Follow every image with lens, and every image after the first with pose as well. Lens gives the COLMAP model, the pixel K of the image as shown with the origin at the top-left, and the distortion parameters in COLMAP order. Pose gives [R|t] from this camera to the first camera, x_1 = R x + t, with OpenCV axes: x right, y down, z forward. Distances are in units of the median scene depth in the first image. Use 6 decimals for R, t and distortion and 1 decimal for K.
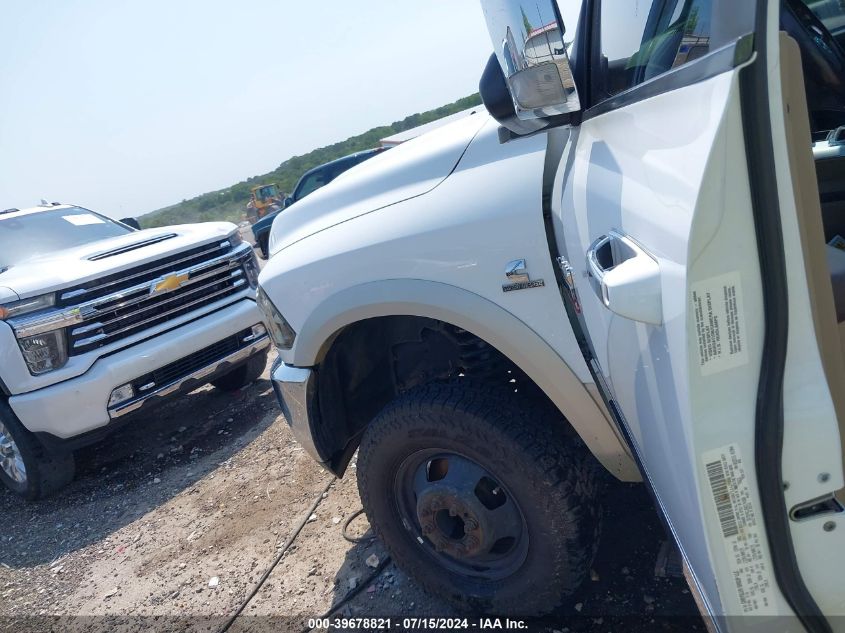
lens RADIAL K [[670.9, 0, 422.5], [0, 670.9, 316.5], [0, 0, 1]] dist [-0.002343, -0.004363]
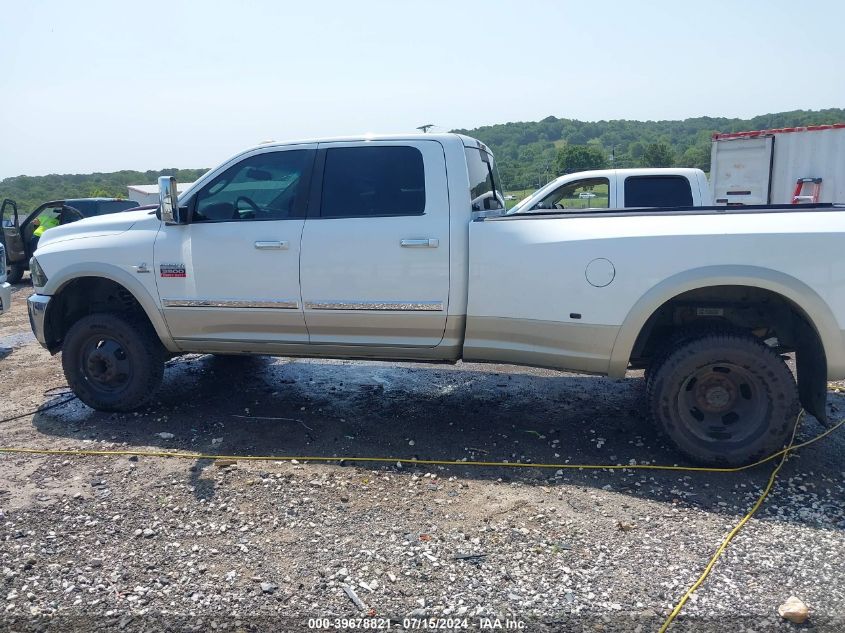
lens RADIAL K [[670.9, 0, 422.5], [0, 670.9, 316.5], [0, 0, 1]] dist [-0.002343, -0.004363]
pose [[0.908243, 0.199155, 0.368010, 0.172195], [-0.151640, 0.976346, -0.154122, 0.332171], [-0.389999, 0.084176, 0.916960, -1.739257]]
